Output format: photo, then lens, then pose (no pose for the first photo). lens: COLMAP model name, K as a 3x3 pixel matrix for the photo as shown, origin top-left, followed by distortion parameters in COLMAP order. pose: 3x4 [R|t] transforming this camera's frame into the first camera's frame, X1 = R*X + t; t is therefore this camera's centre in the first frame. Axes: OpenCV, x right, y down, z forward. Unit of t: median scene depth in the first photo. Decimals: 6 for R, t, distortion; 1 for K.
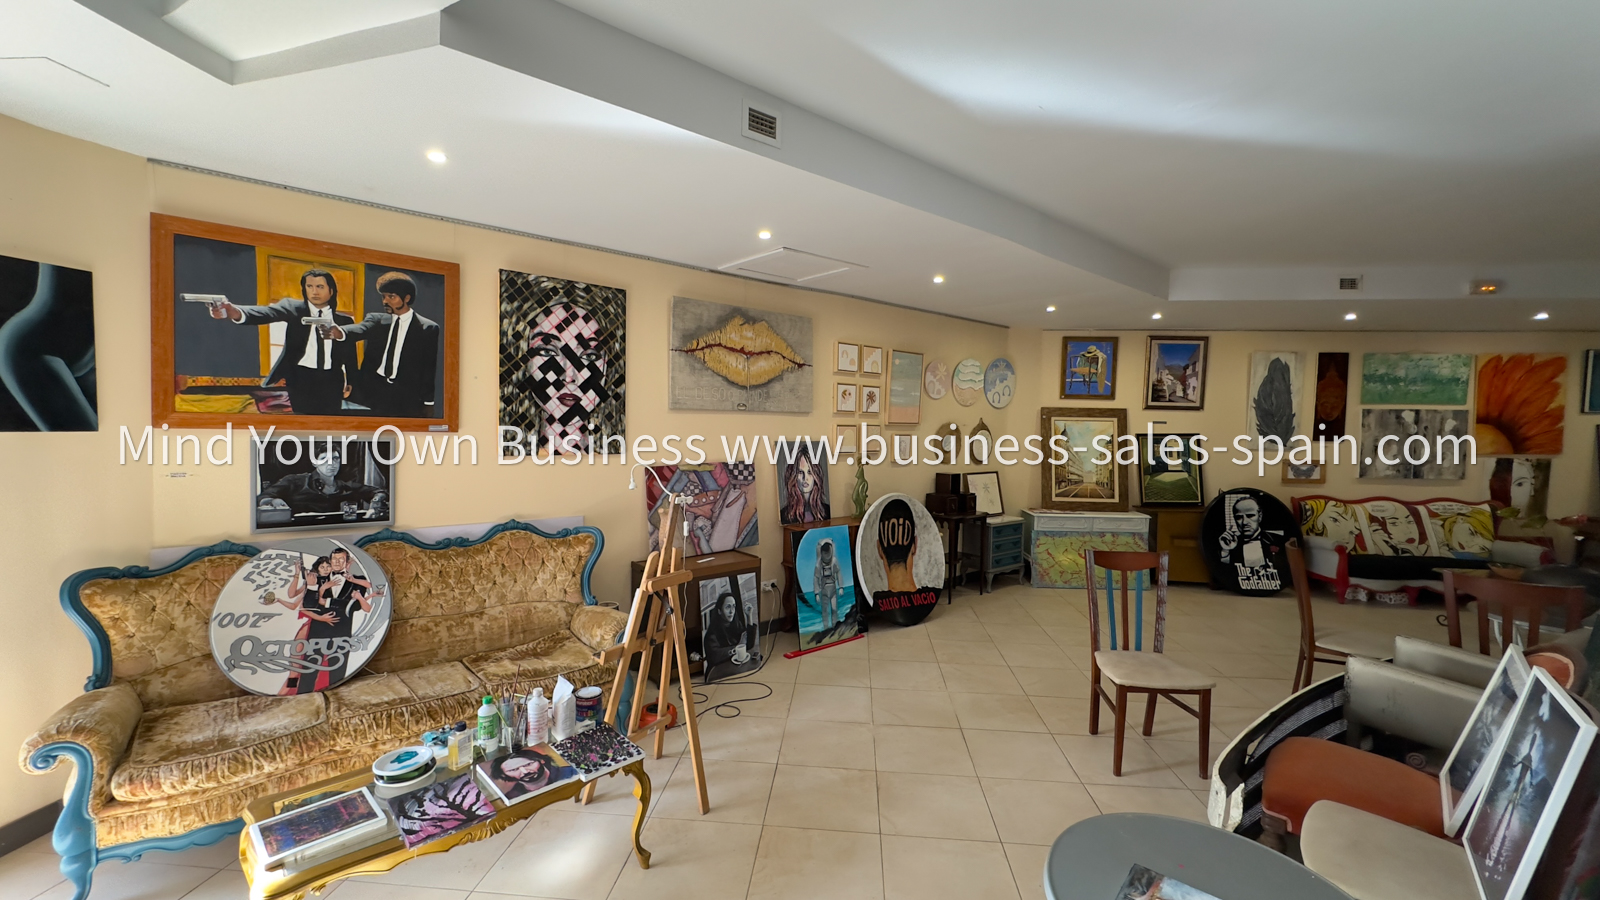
lens RADIAL K [[640.4, 0, 807.0], [0, 640.4, 450.5], [0, 0, 1]] dist [-0.000842, 0.000274]
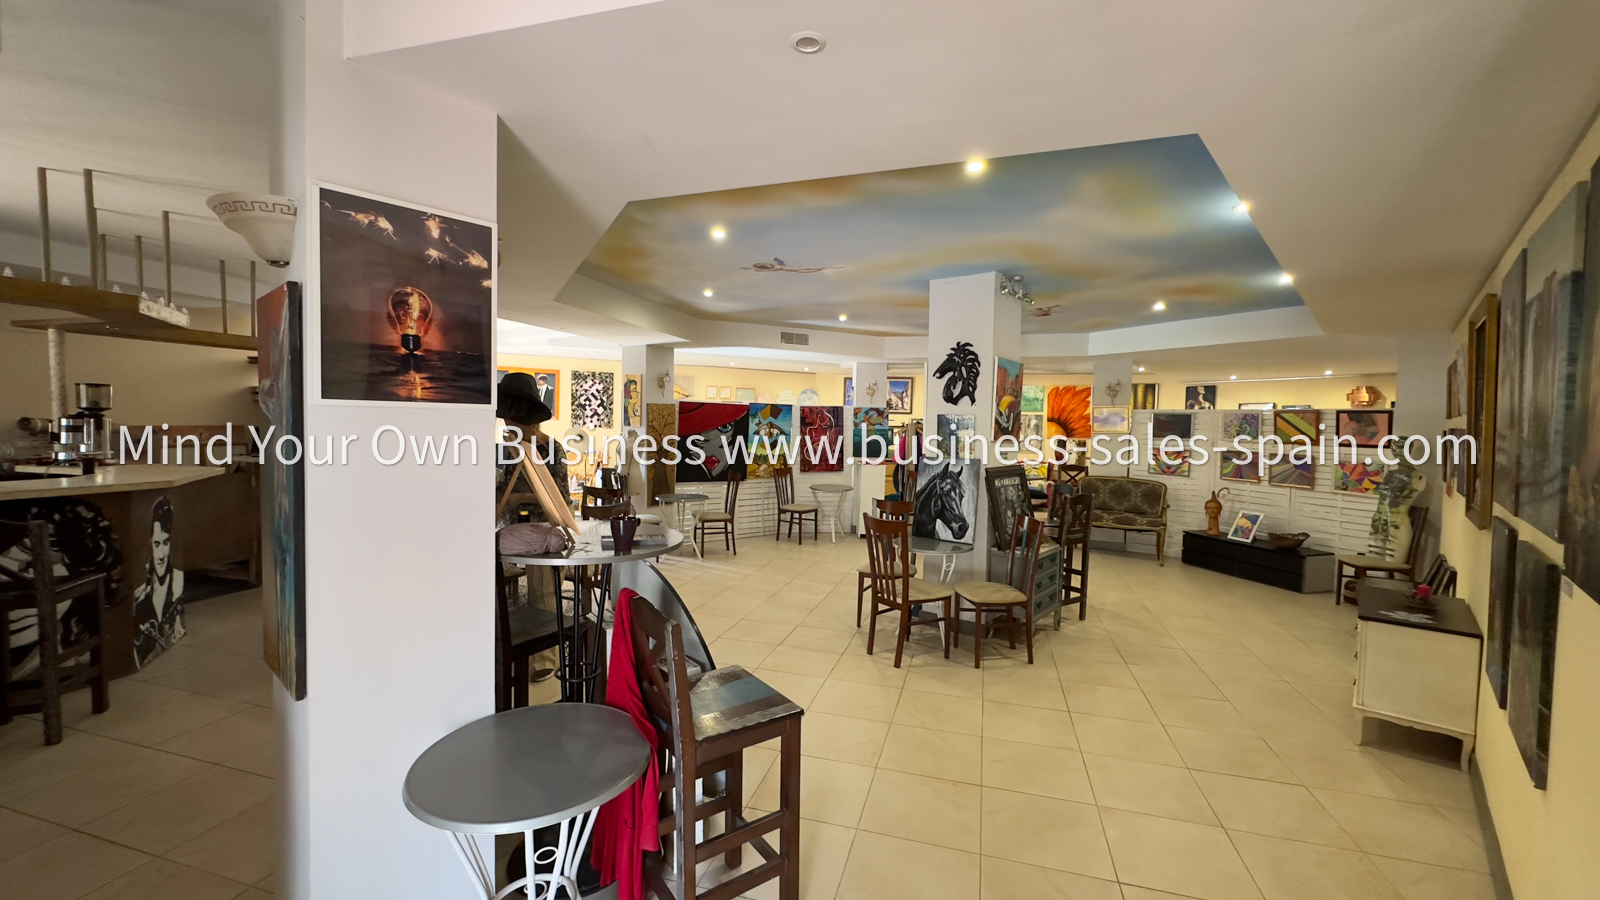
lens RADIAL K [[640.4, 0, 799.0], [0, 640.4, 449.1], [0, 0, 1]] dist [-0.000842, 0.000274]
pose [[0.982411, 0.013373, -0.186254, 0.693474], [-0.014553, 0.999882, -0.004970, 0.063690], [0.186165, 0.007593, 0.982489, -1.082462]]
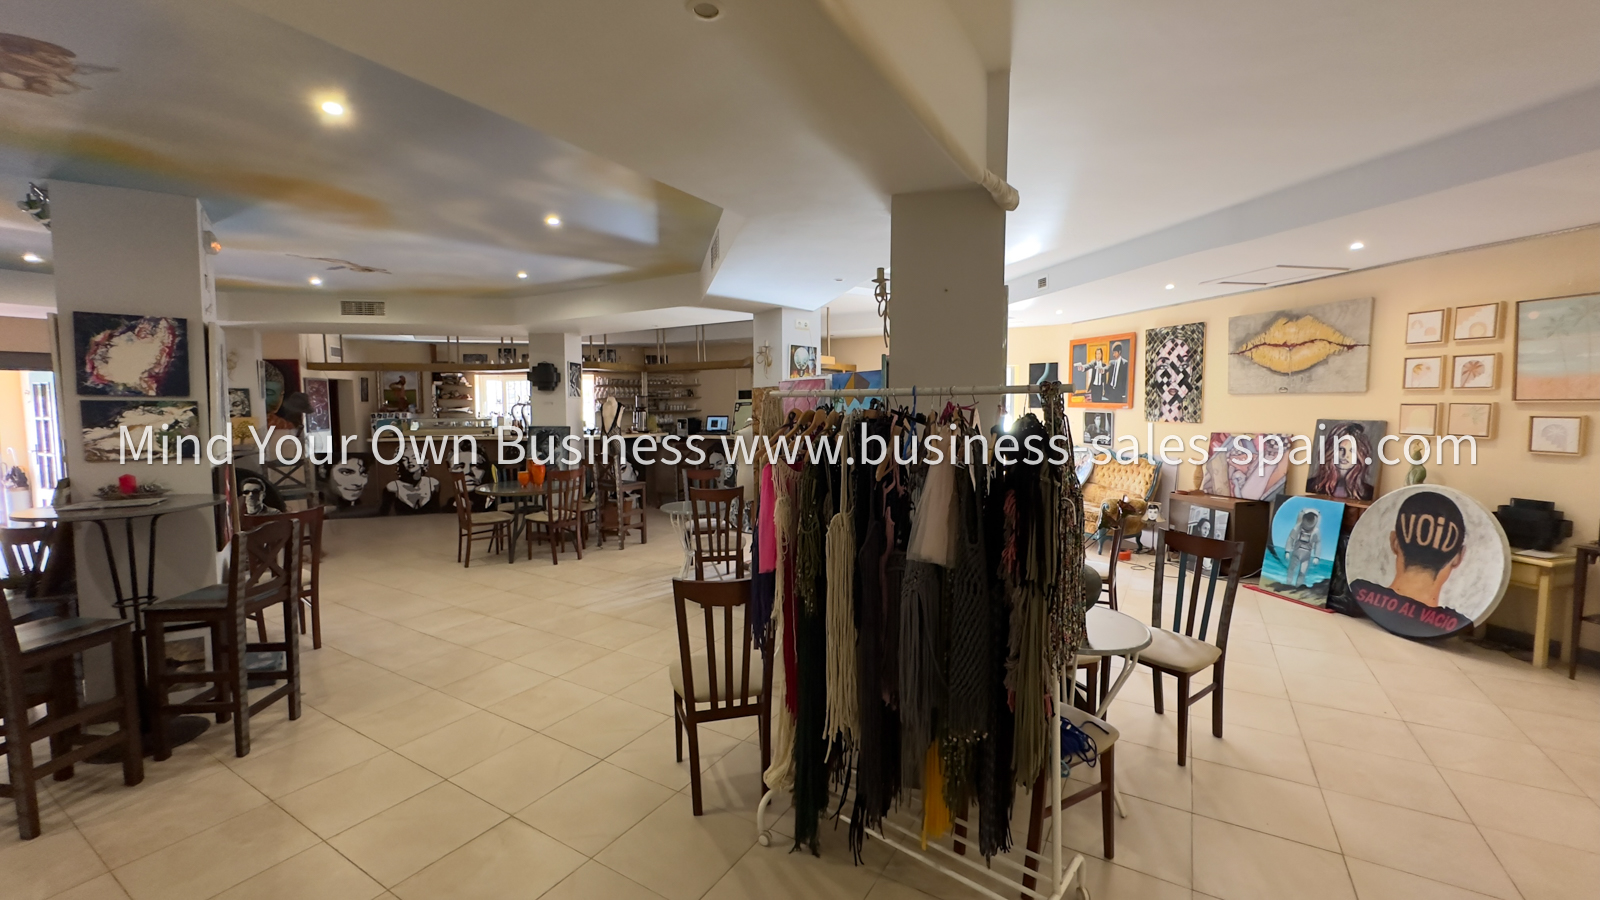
lens RADIAL K [[640.4, 0, 806.5], [0, 640.4, 446.0], [0, 0, 1]] dist [-0.000842, 0.000274]
pose [[-0.440539, 0.051802, -0.896237, 1.020701], [-0.032826, 0.996737, 0.073746, -0.015227], [0.897133, 0.061908, -0.437401, 0.517970]]
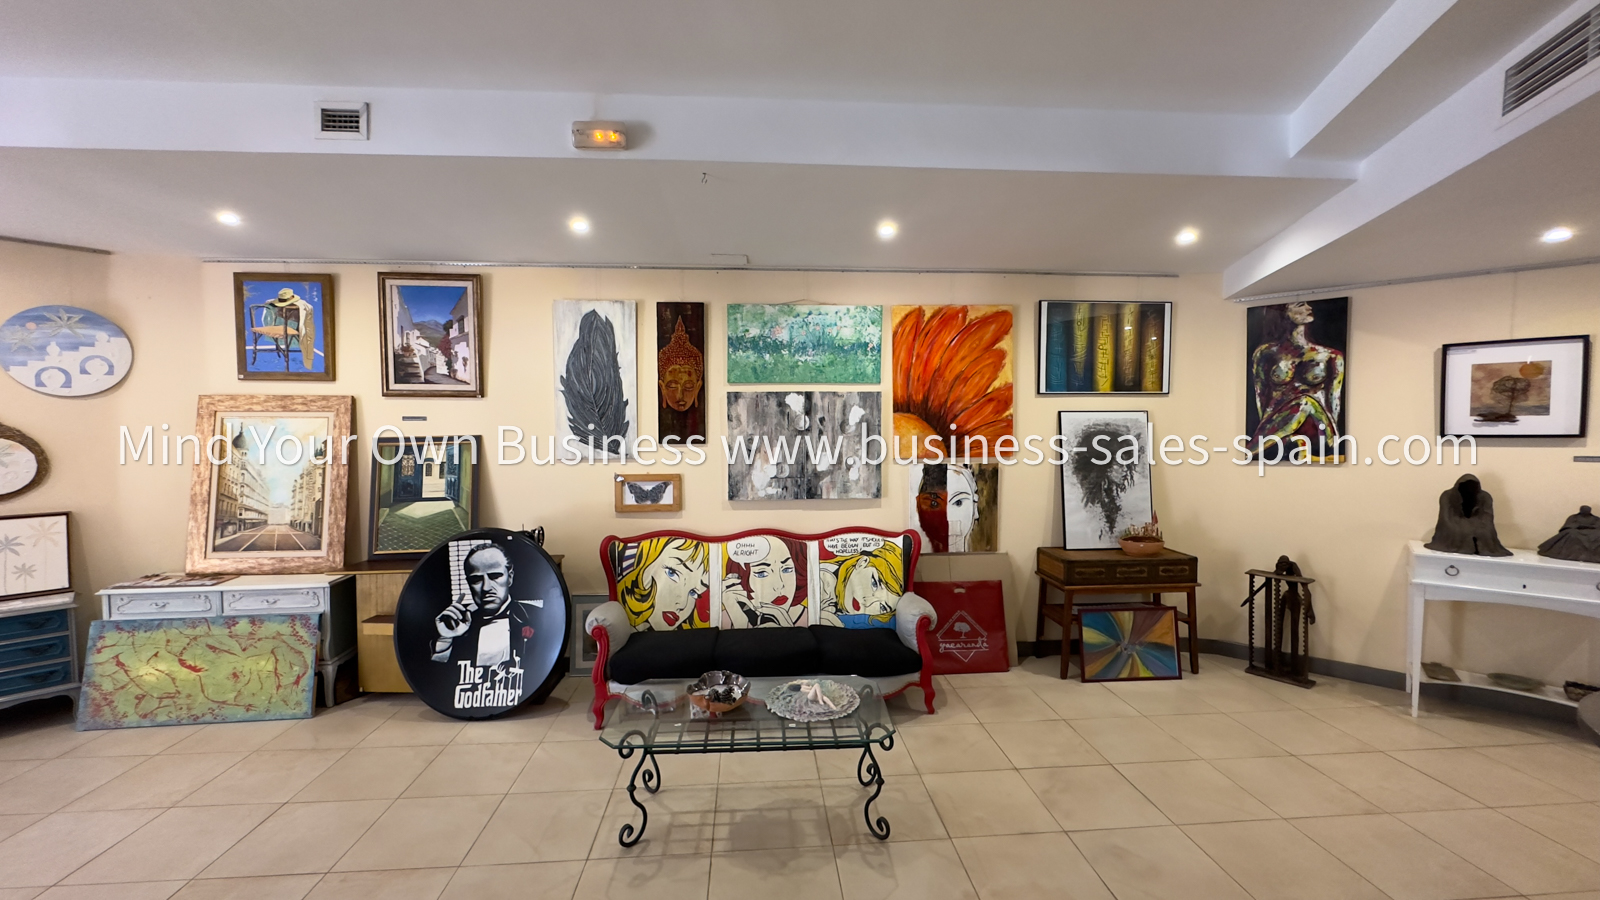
lens RADIAL K [[640.4, 0, 799.8], [0, 640.4, 448.3], [0, 0, 1]] dist [-0.000842, 0.000274]
pose [[0.987963, -0.023095, 0.152955, 0.880756], [0.023611, 0.999720, -0.001562, -0.006654], [-0.152876, 0.005155, 0.988232, 0.381346]]
